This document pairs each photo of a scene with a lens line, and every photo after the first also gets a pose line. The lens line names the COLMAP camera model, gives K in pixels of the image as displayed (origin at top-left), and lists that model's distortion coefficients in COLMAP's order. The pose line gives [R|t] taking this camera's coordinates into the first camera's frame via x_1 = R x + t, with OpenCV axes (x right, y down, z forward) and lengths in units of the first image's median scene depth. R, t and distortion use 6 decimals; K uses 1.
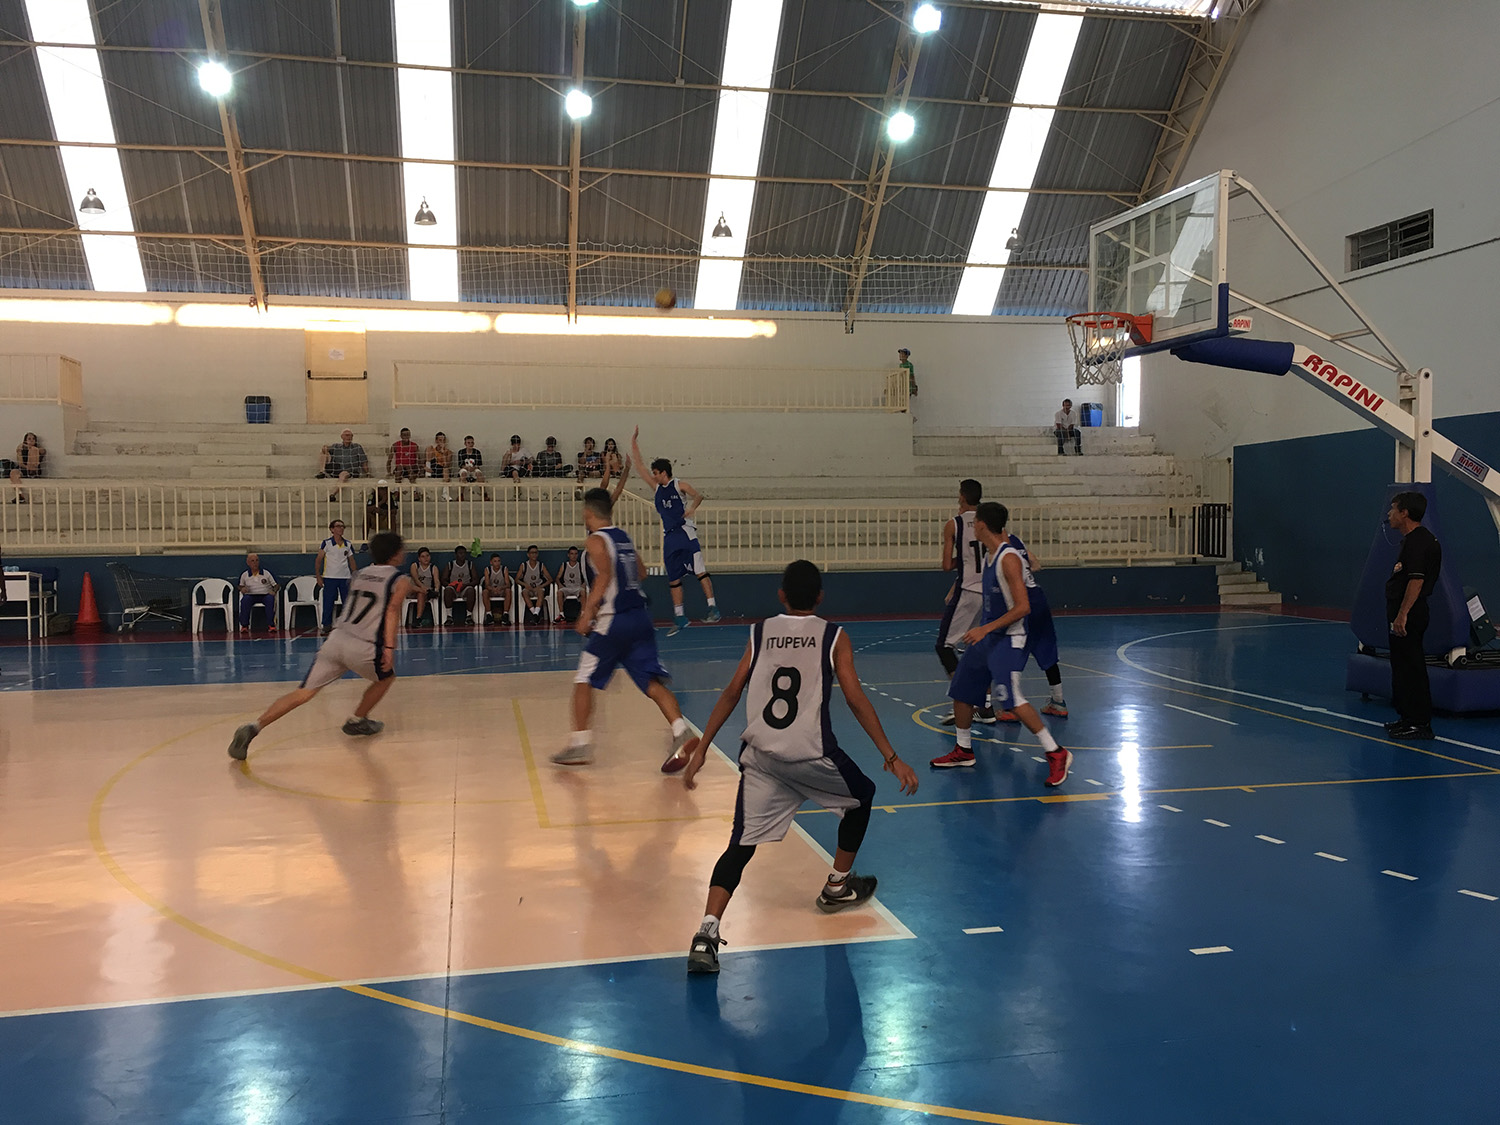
lens RADIAL K [[1285.4, 0, 752.9], [0, 1285.4, 565.9], [0, 0, 1]] dist [0.084709, -0.122068]
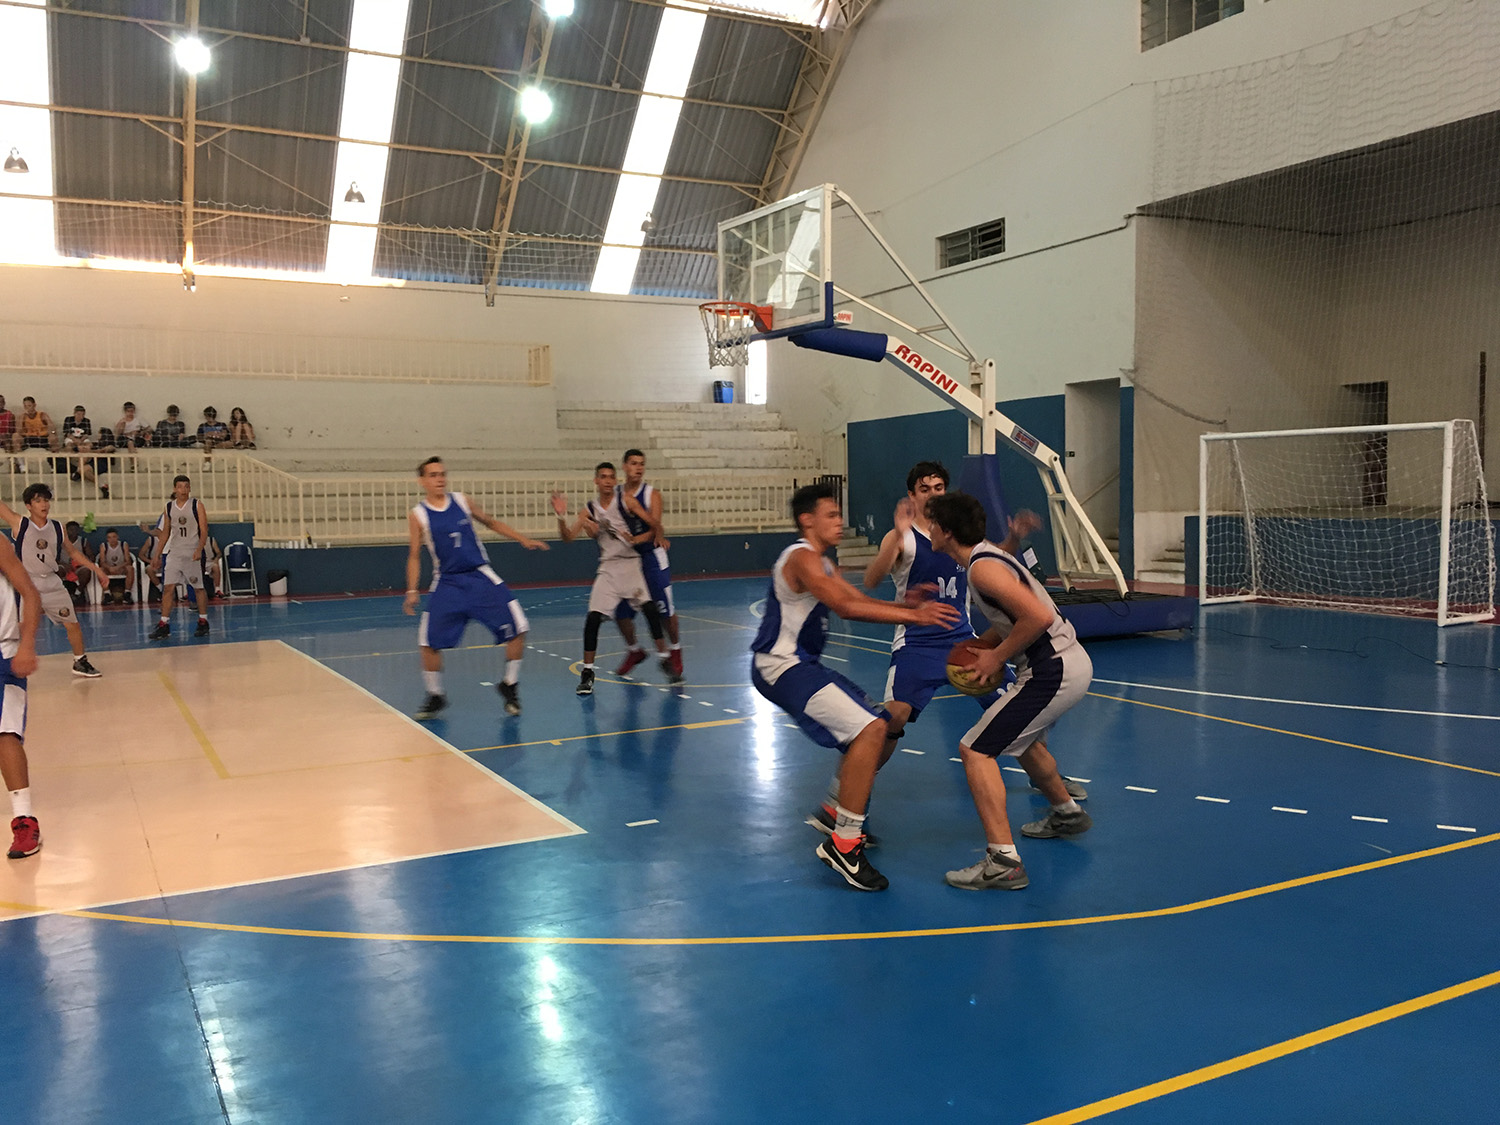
lens RADIAL K [[1285.4, 0, 758.7], [0, 1285.4, 567.1], [0, 0, 1]] dist [0.084709, -0.122068]
pose [[0.960593, -0.023192, 0.276990, -0.009515], [0.017393, 0.999575, 0.023375, 0.003896], [-0.277415, -0.017636, 0.960588, -0.037347]]
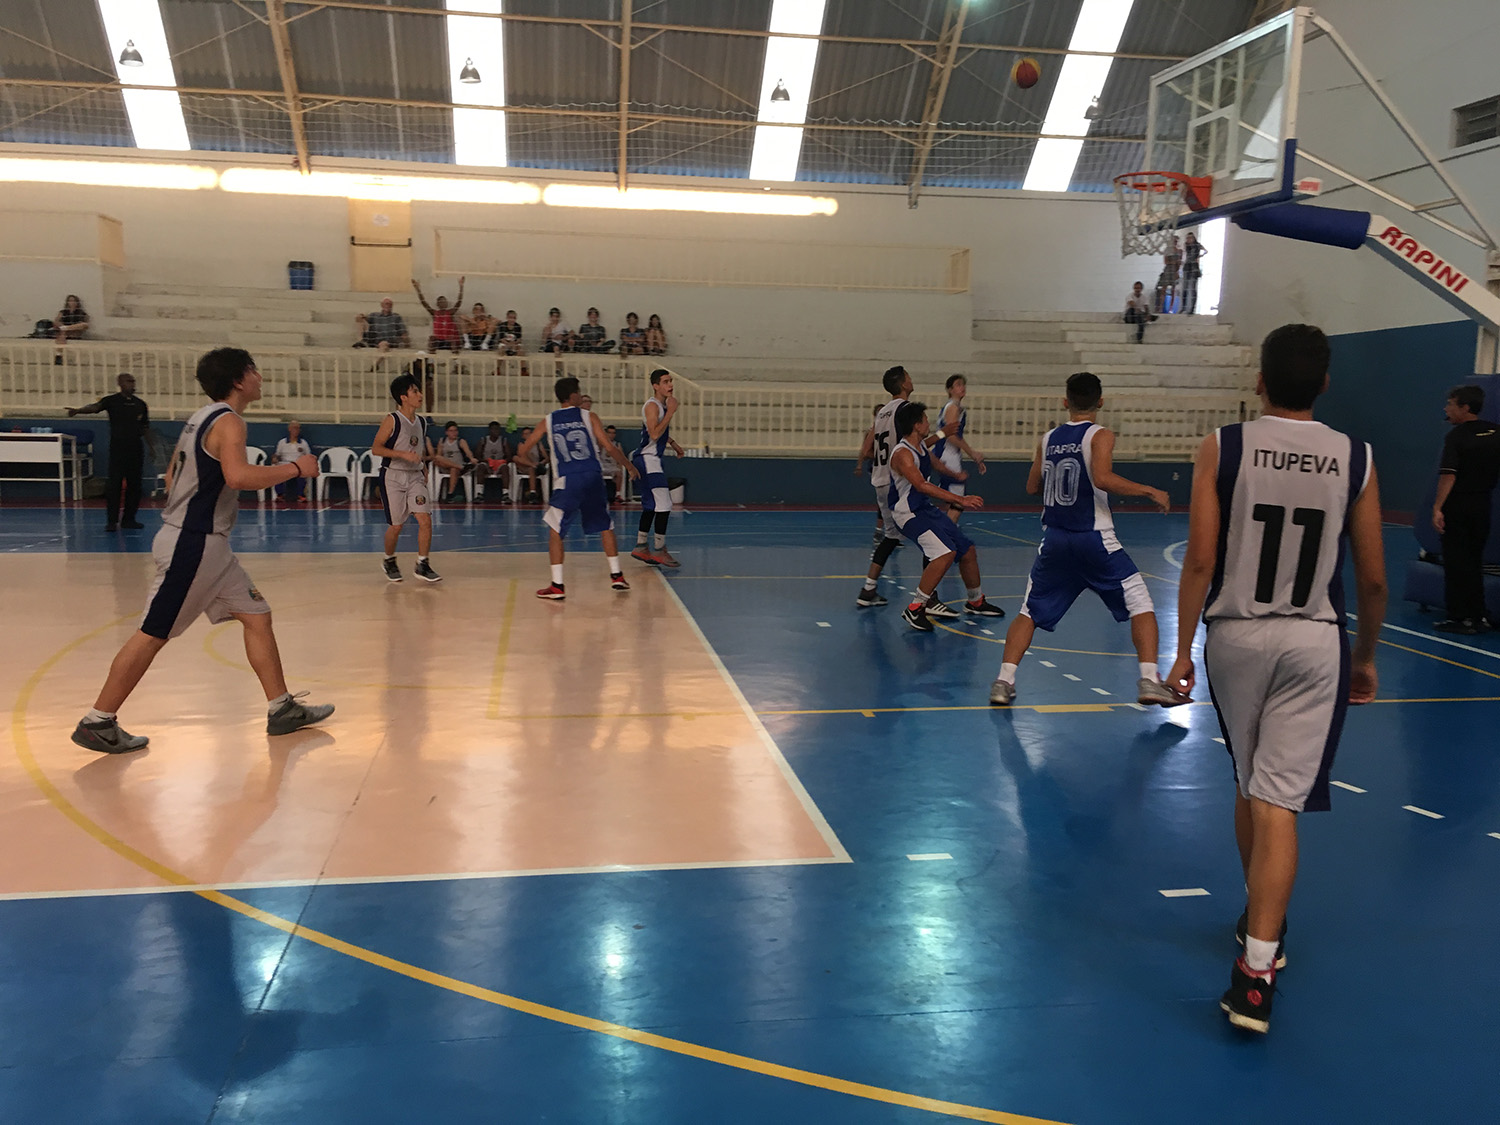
lens RADIAL K [[1285.4, 0, 752.2], [0, 1285.4, 564.8], [0, 0, 1]] dist [0.084709, -0.122068]
pose [[0.997958, 0.034166, -0.053960, 0.020395], [-0.029373, 0.995753, 0.087258, 0.001689], [0.056712, -0.085495, 0.994723, 0.026950]]
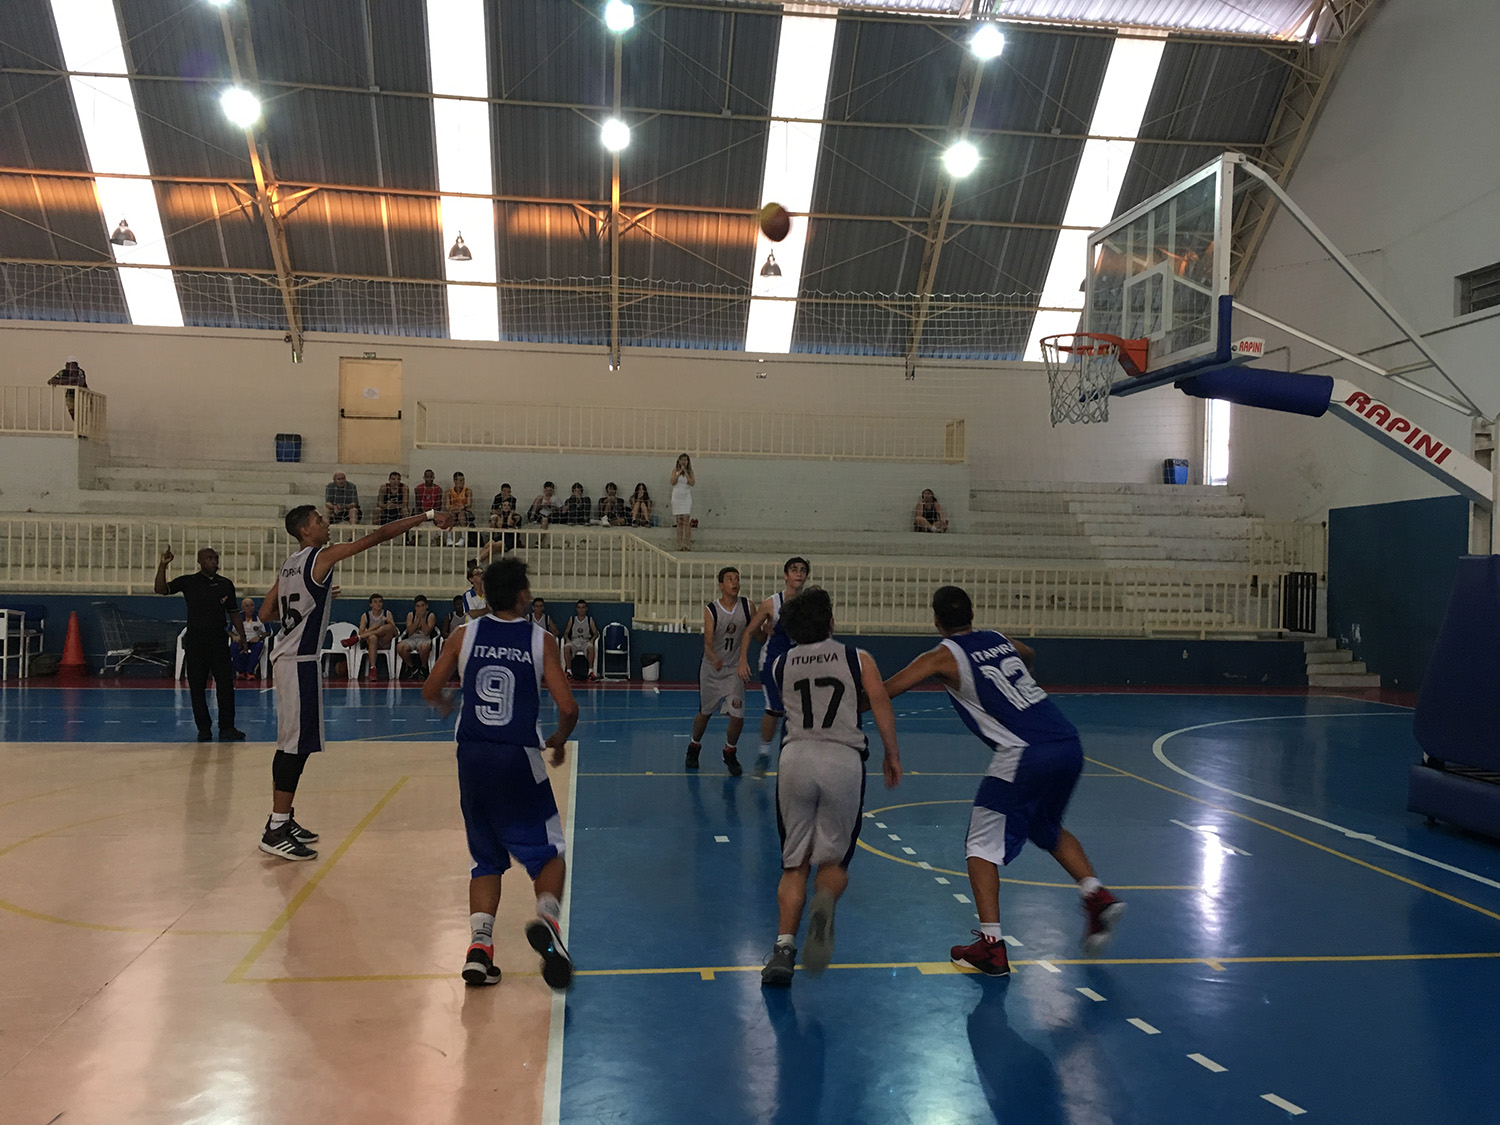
lens RADIAL K [[1285.4, 0, 752.2], [0, 1285.4, 563.3], [0, 0, 1]] dist [0.084709, -0.122068]
pose [[0.995644, 0.027178, -0.089187, 0.056735], [-0.030978, 0.998658, -0.041507, -0.005126], [0.087939, 0.044089, 0.995150, 0.074320]]
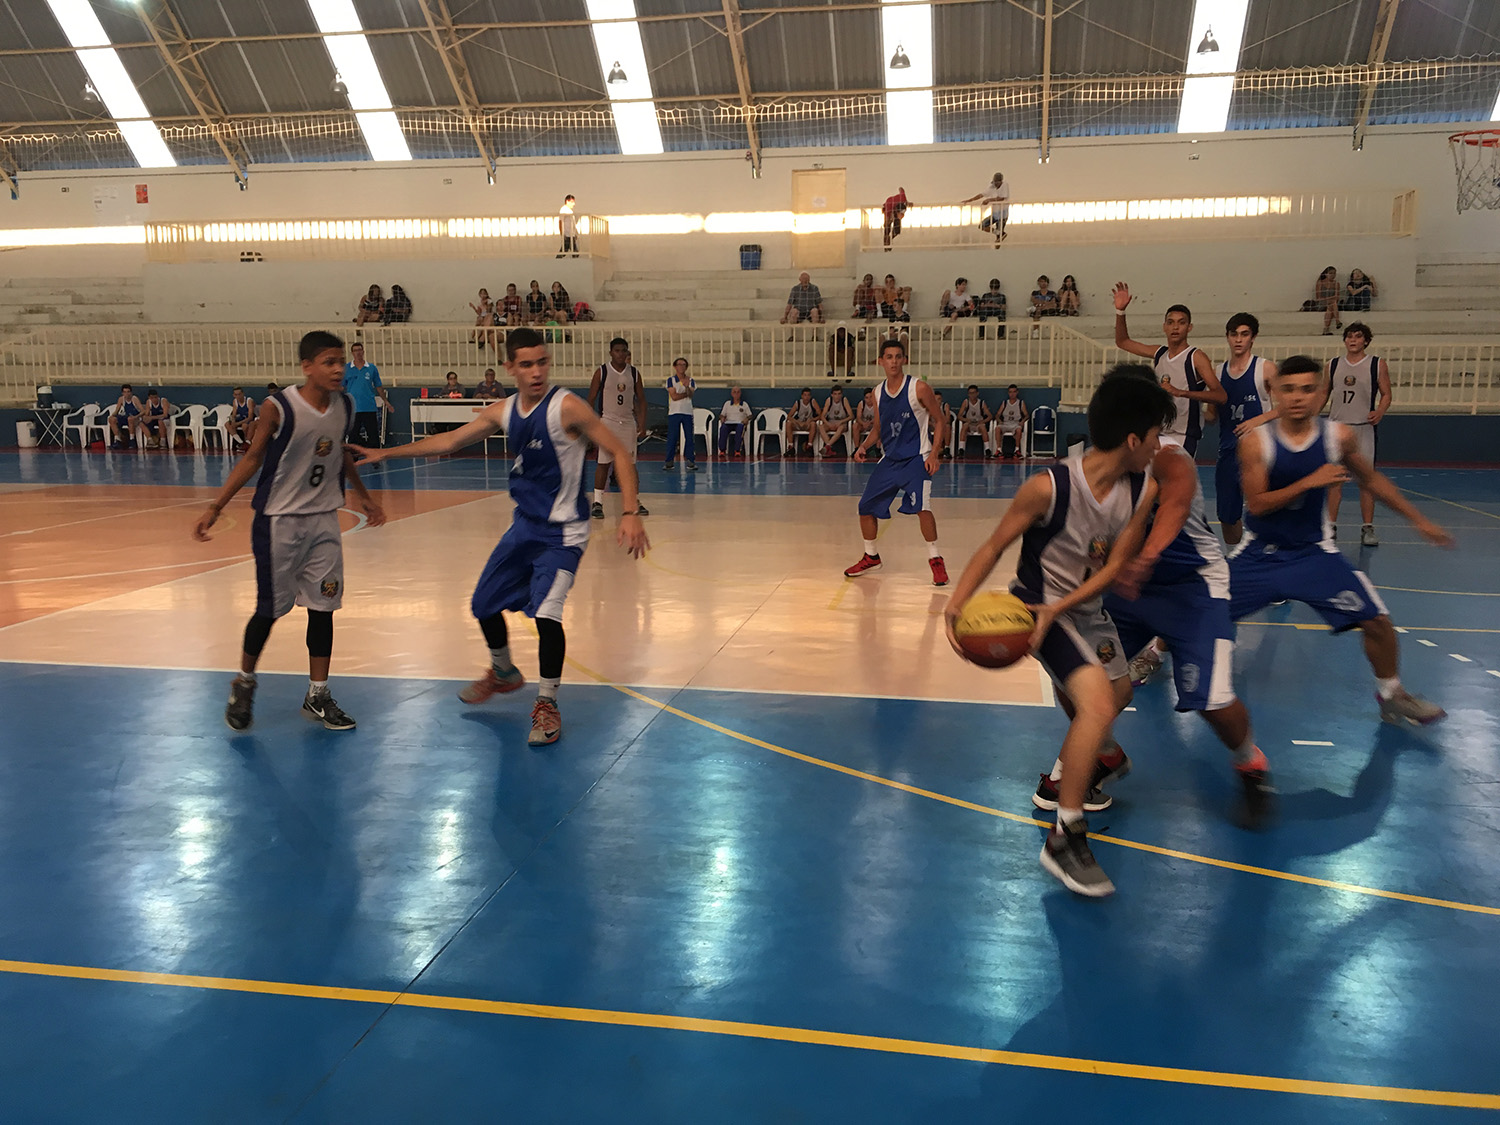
lens RADIAL K [[1285.4, 0, 746.8], [0, 1285.4, 569.2], [0, 0, 1]] dist [0.084709, -0.122068]
pose [[0.918860, 0.068961, -0.388510, 0.067191], [-0.020303, 0.991568, 0.127988, 0.003106], [0.394060, -0.109715, 0.912513, -0.038970]]
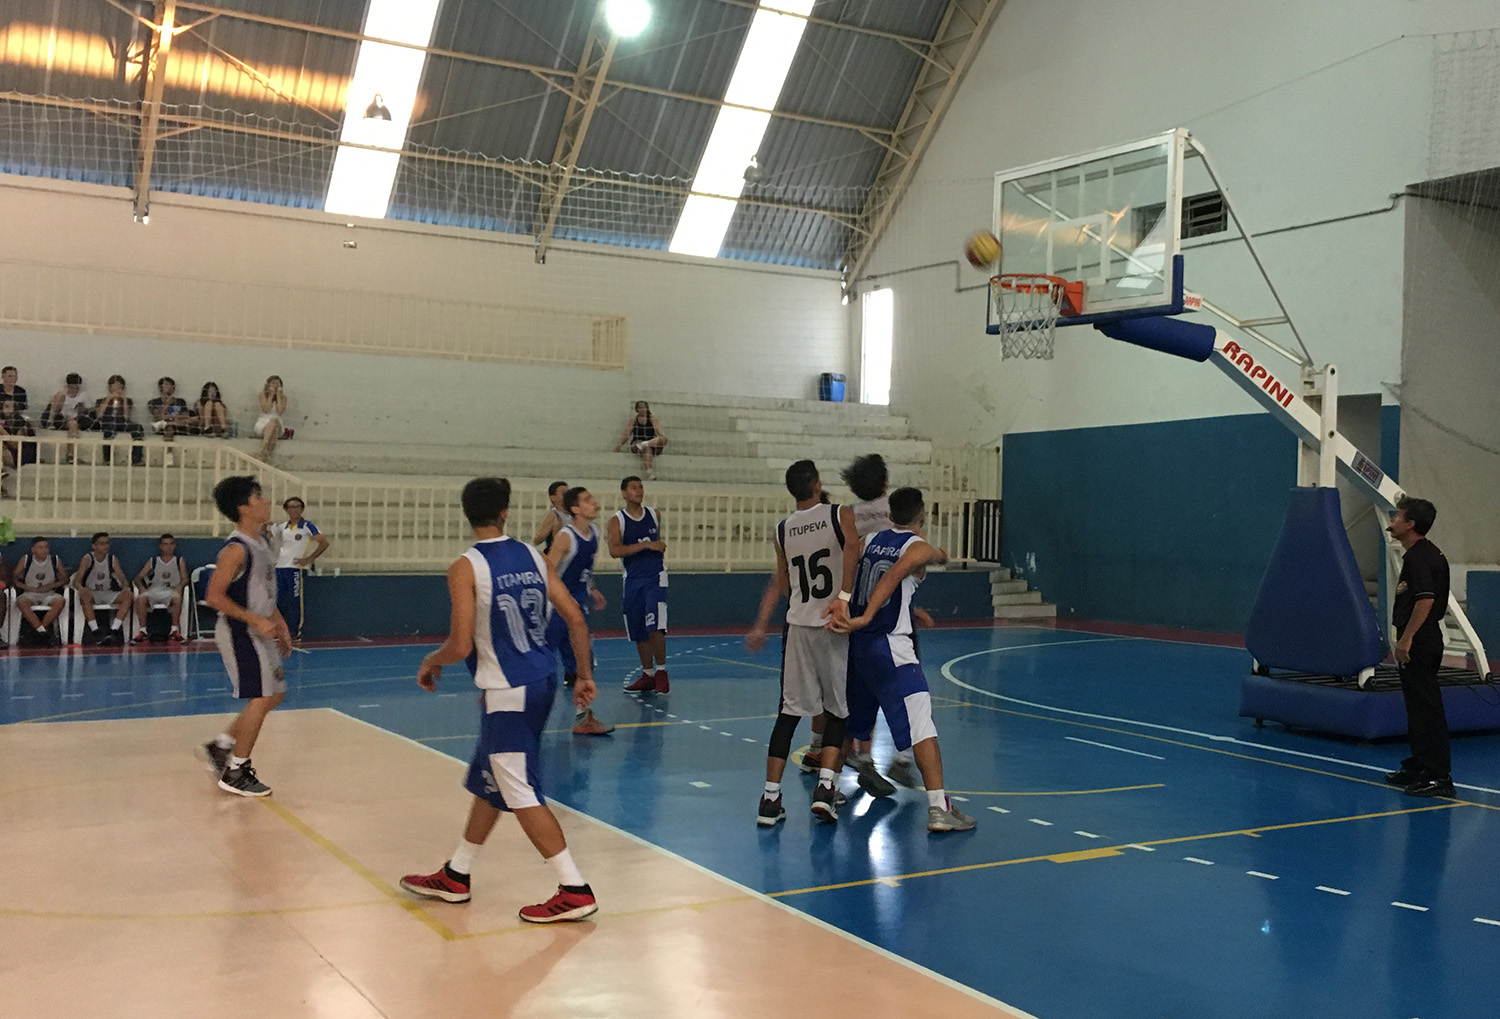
lens RADIAL K [[1618.9, 0, 947.8], [0, 1618.9, 485.4], [0, 0, 1]] dist [0.049256, 0.000000]
pose [[0.925757, 0.034112, 0.376576, -0.072003], [-0.015252, 0.998481, -0.052951, -0.000221], [-0.377810, 0.043276, 0.924871, 0.018160]]
